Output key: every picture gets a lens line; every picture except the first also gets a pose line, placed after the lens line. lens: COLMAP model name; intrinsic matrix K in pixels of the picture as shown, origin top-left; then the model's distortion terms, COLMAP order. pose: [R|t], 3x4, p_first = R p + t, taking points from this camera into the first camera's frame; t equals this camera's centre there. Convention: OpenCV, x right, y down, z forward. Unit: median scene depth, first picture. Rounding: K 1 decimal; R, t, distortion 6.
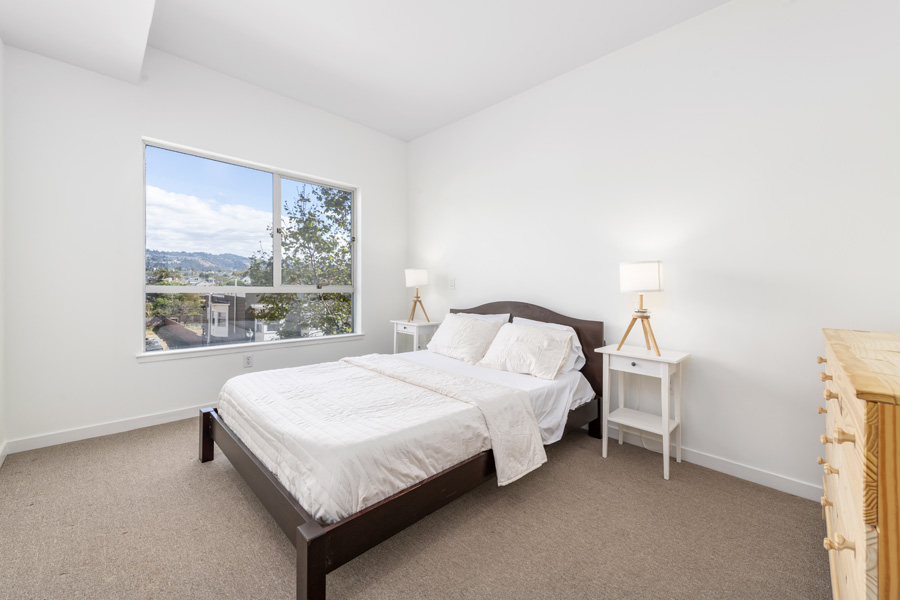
lens RADIAL K [[327.1, 0, 432.4], [0, 327.1, 297.2], [0, 0, 1]] dist [0.001464, 0.000048]
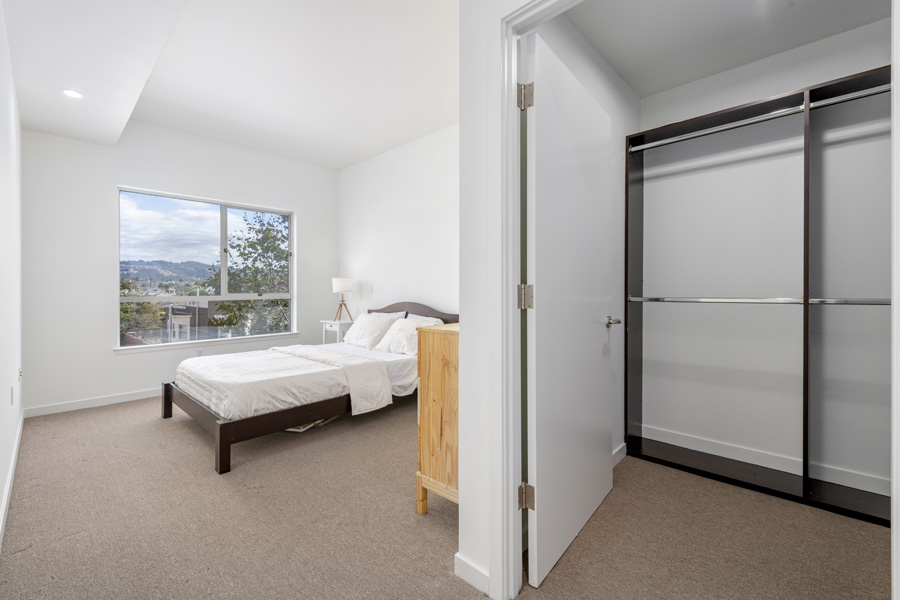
lens RADIAL K [[391.6, 0, 452.1], [0, 391.6, 289.5], [0, 0, 1]] dist [-0.001763, -0.000296]
pose [[0.999294, -0.025852, 0.027272, 0.331500], [0.026824, 0.998995, -0.035899, 0.021372], [-0.026316, 0.036605, 0.998983, -0.481877]]
